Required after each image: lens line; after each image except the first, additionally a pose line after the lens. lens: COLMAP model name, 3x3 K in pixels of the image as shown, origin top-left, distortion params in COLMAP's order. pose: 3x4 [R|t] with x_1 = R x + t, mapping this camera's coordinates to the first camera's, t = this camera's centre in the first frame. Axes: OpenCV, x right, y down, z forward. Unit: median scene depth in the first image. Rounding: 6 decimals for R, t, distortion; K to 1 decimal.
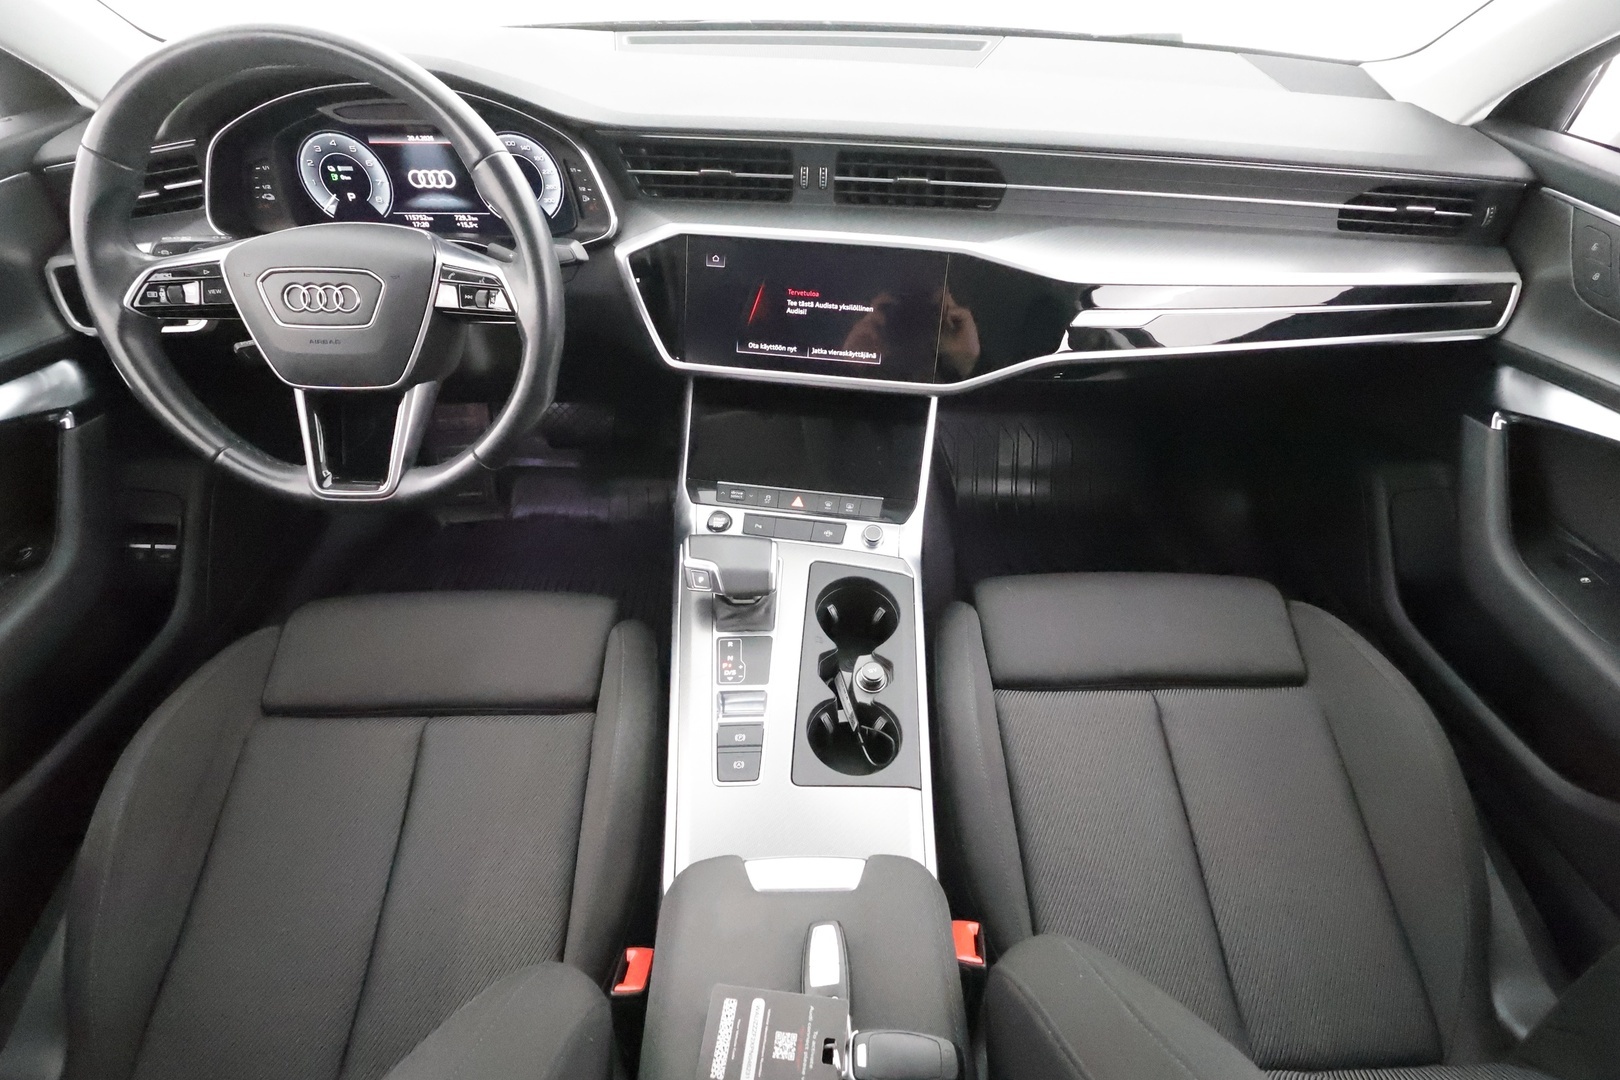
lens RADIAL K [[753.7, 0, 812.5], [0, 753.7, 543.2], [0, 0, 1]] dist [-0.001257, 0.000454]
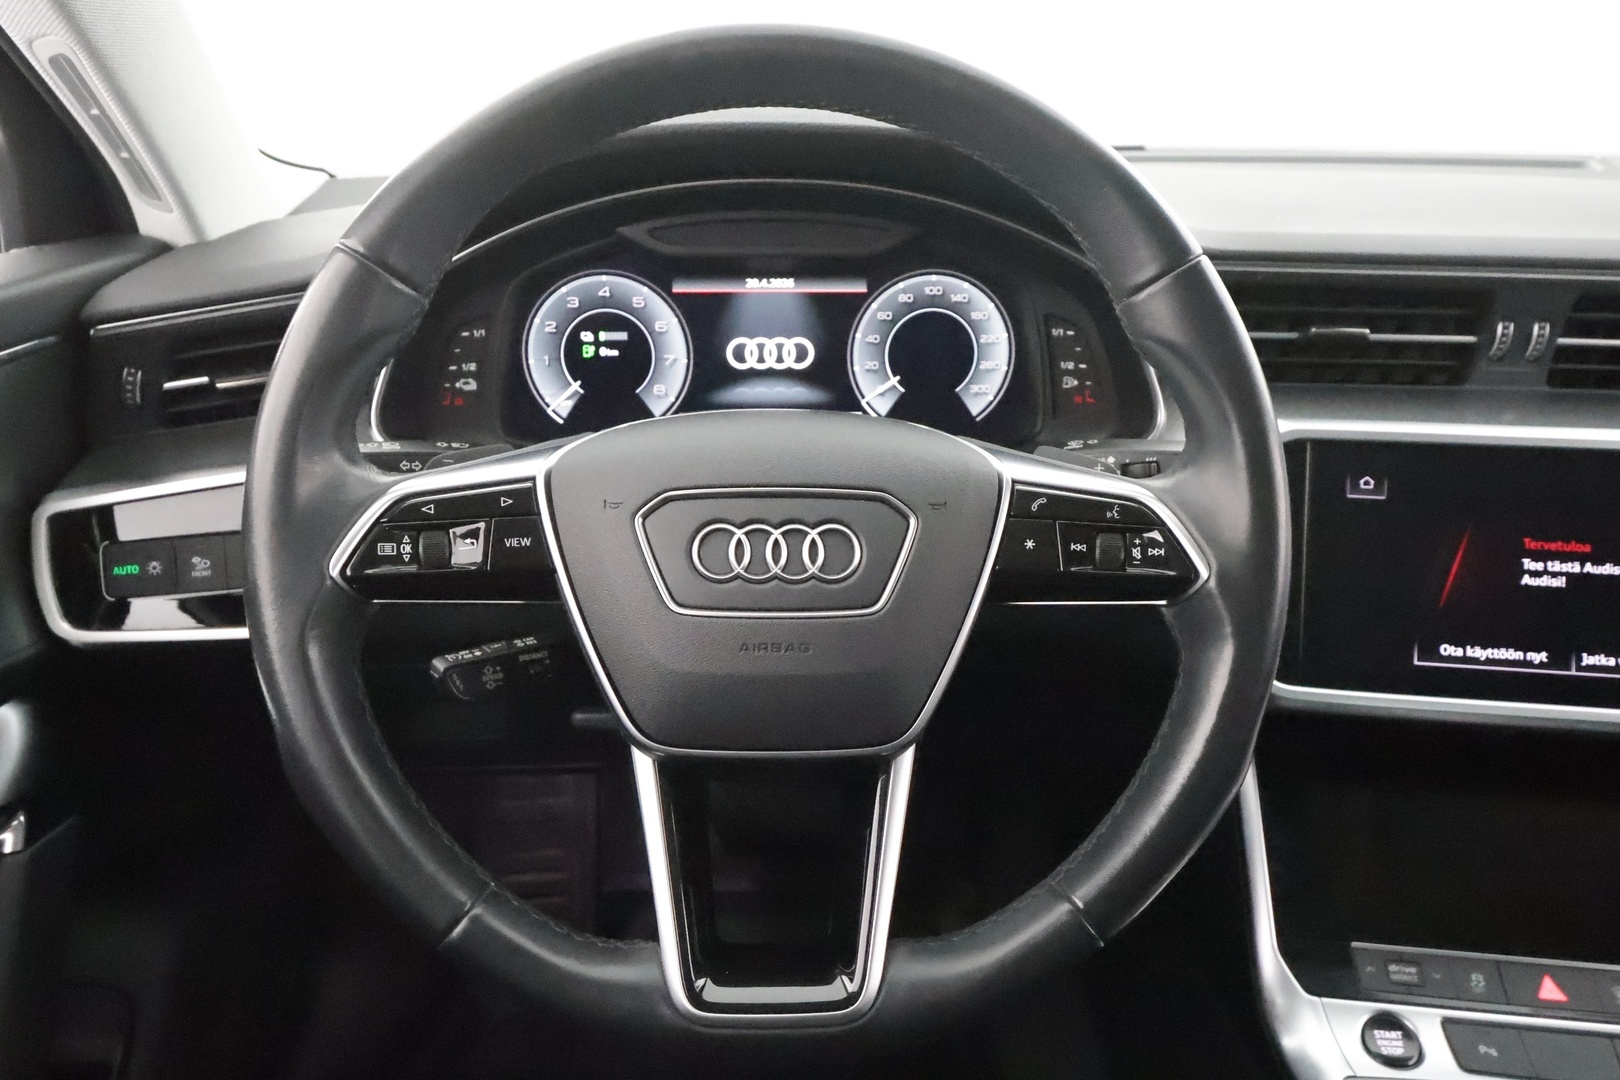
lens RADIAL K [[1197.3, 0, 806.7], [0, 1197.3, 545.4], [0, 0, 1]] dist [-0.009019, 0.005240]
pose [[0.999839, -0.011529, 0.013731, -0.502979], [0.015602, 0.936808, -0.349497, -0.065146], [-0.008834, 0.349655, 0.936837, 0.266652]]
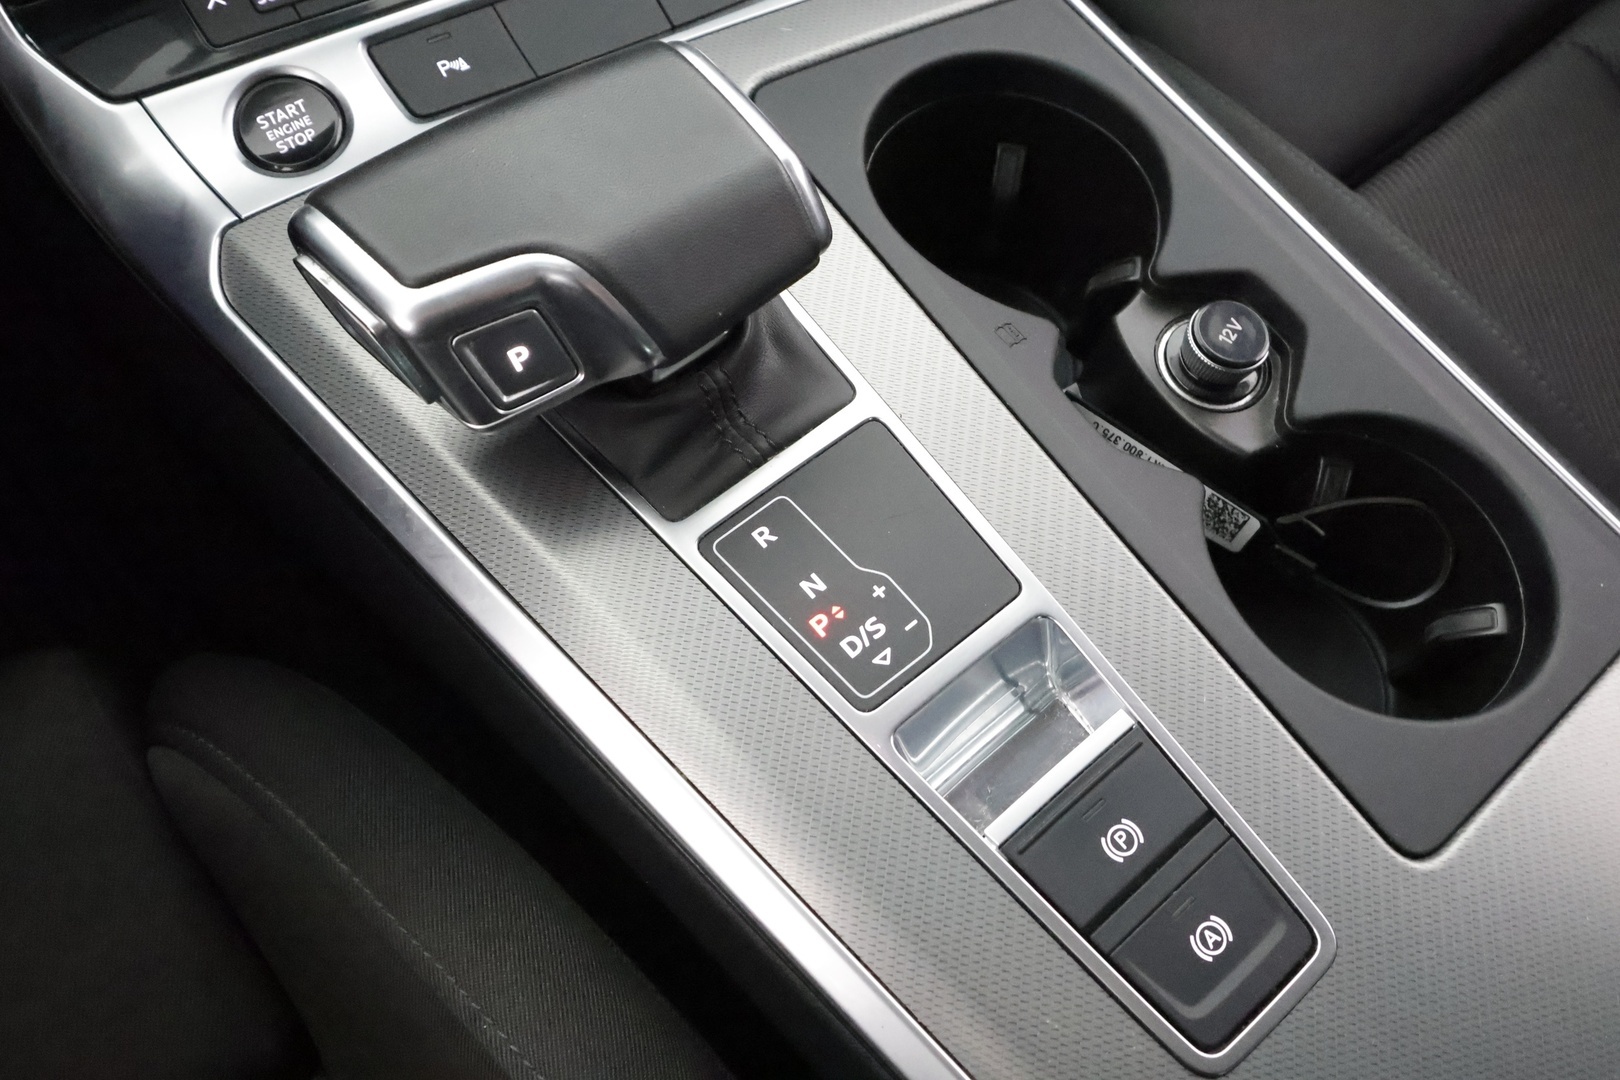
lens RADIAL K [[1373.8, 0, 786.5], [0, 1373.8, 540.9], [0, 0, 1]] dist [0.006224, -0.012808]
pose [[0.776419, -0.535446, 0.332372, -0.227355], [0.406172, 0.828398, 0.385722, -0.024098], [-0.481869, -0.164481, 0.860667, 0.583987]]
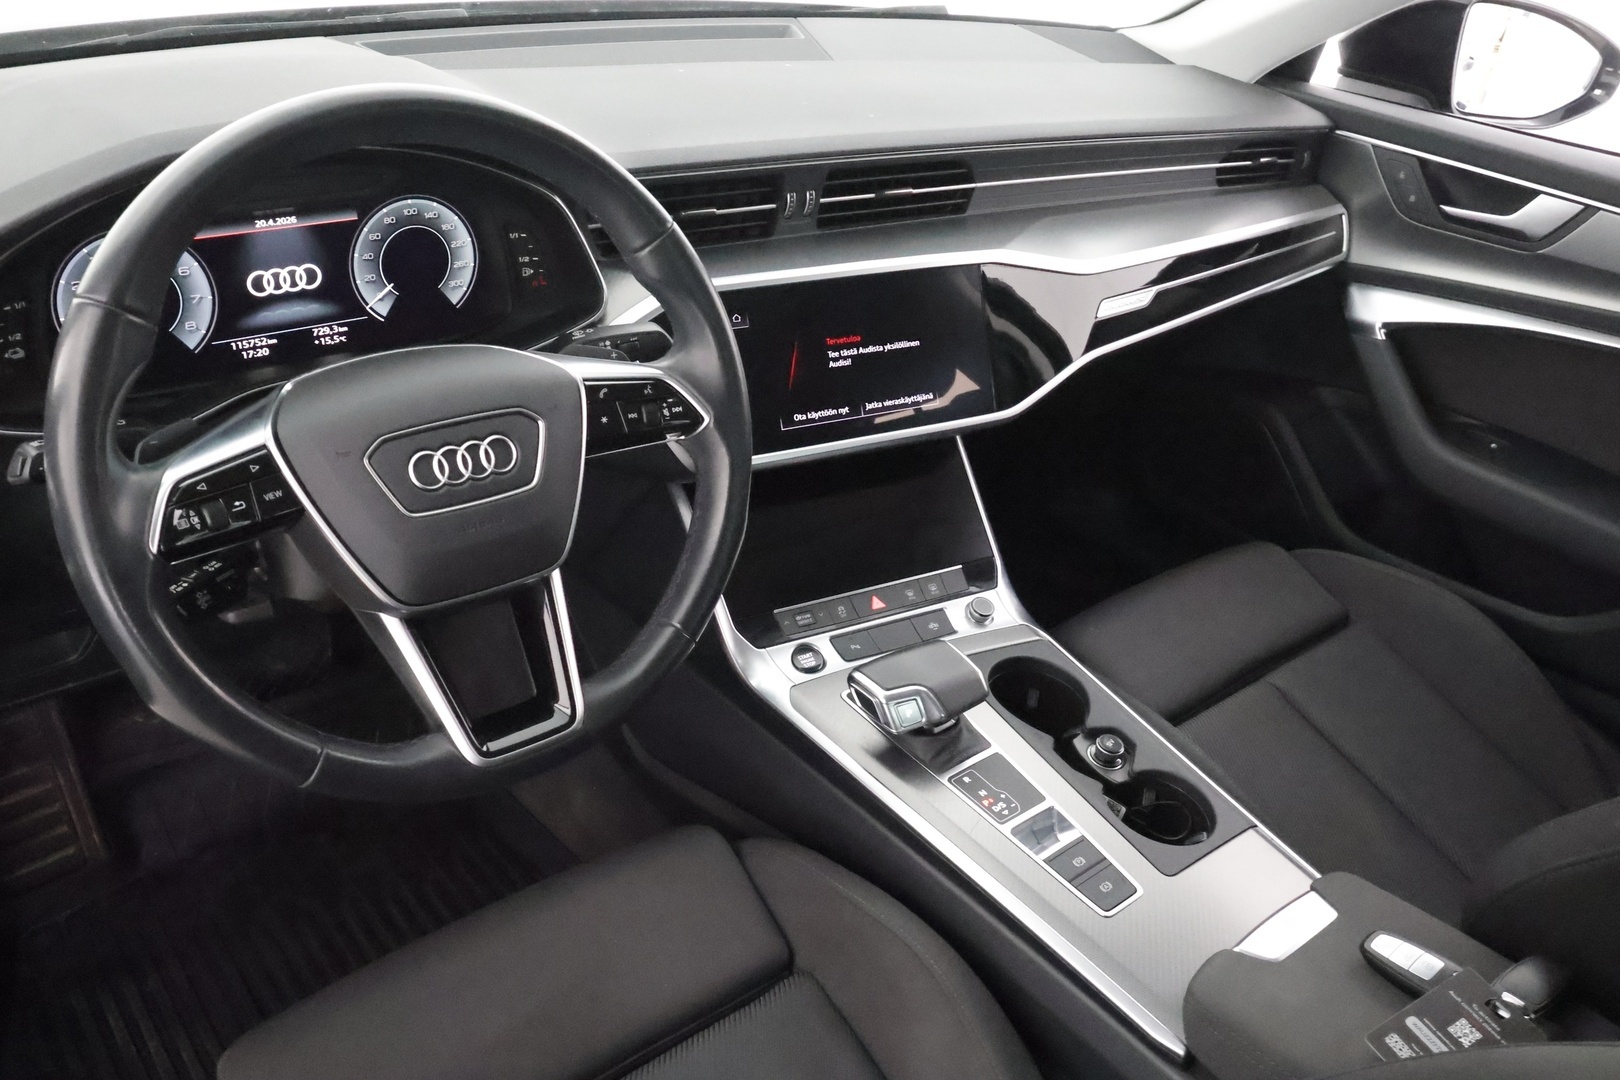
lens RADIAL K [[1275.3, 0, 810.6], [0, 1275.3, 547.8], [0, 0, 1]] dist [0.007916, -0.007166]
pose [[0.792279, -0.269726, 0.547304, -0.815697], [0.349926, 0.935675, -0.045428, -0.076834], [-0.499846, 0.227508, 0.835700, -0.052945]]
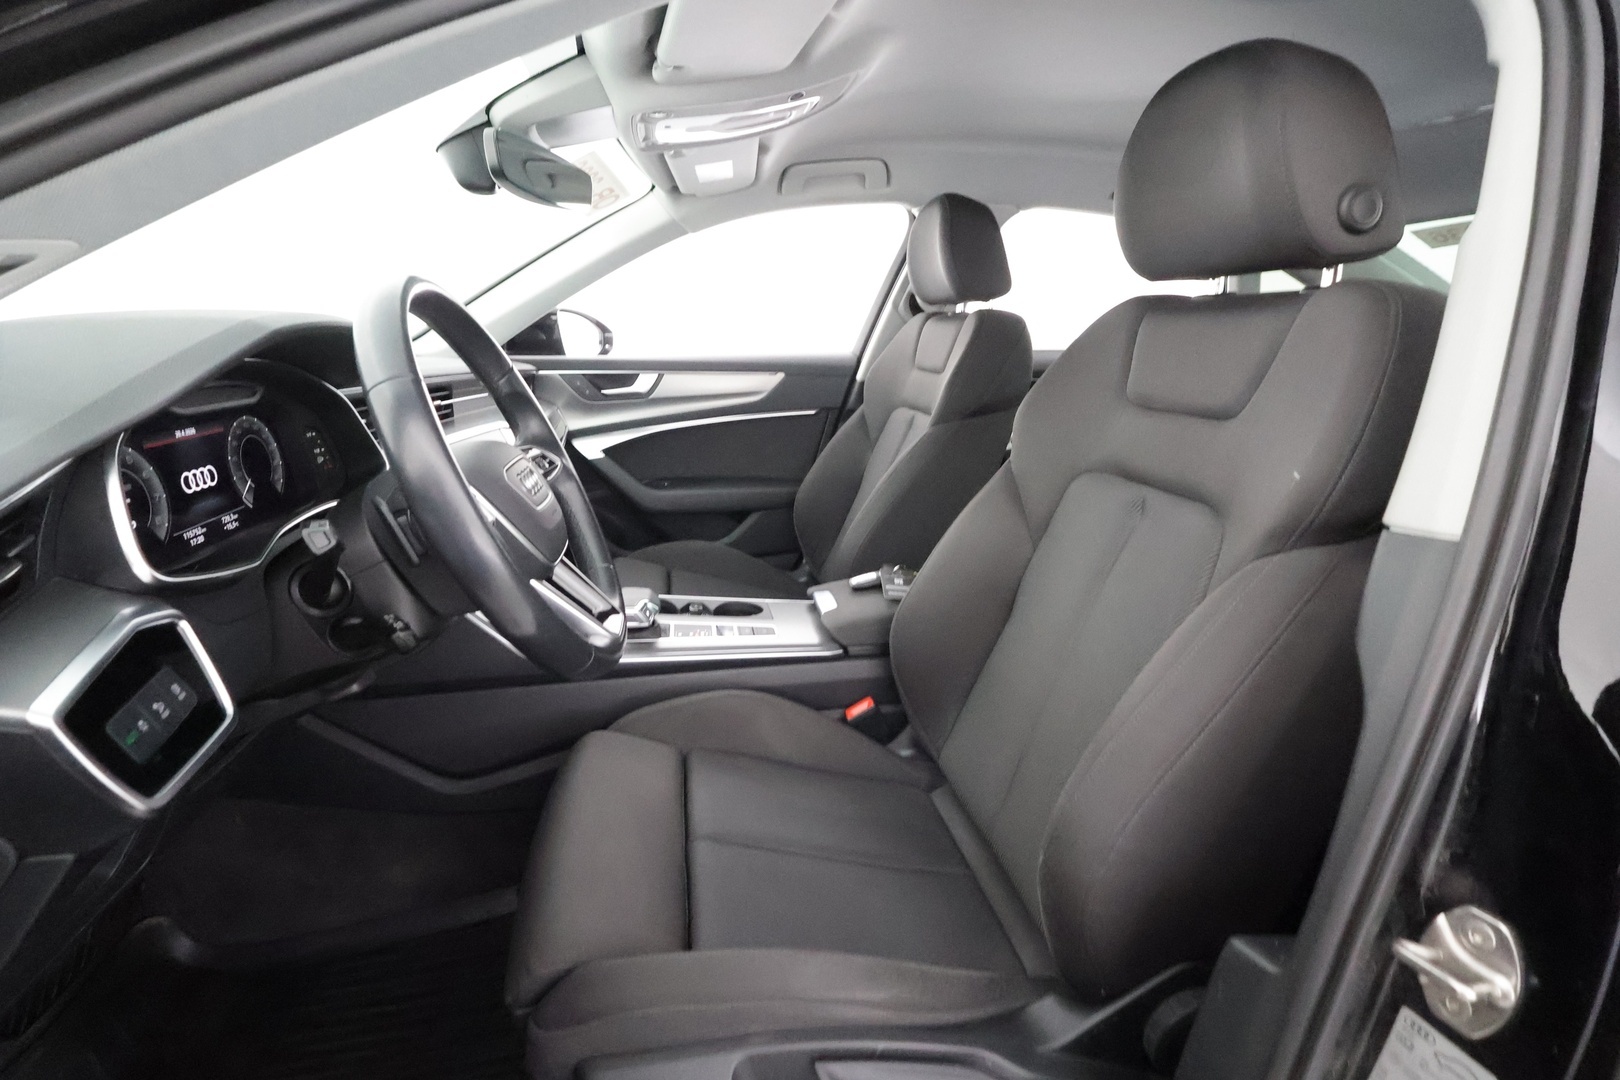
lens RADIAL K [[753.7, 0, 812.5], [0, 753.7, 543.2], [0, 0, 1]] dist [-0.001257, 0.000454]
pose [[-0.160186, -0.277222, 0.947359, -1.400936], [0.675804, 0.668740, 0.309961, -0.254897], [-0.719465, 0.689880, 0.080226, 0.532886]]
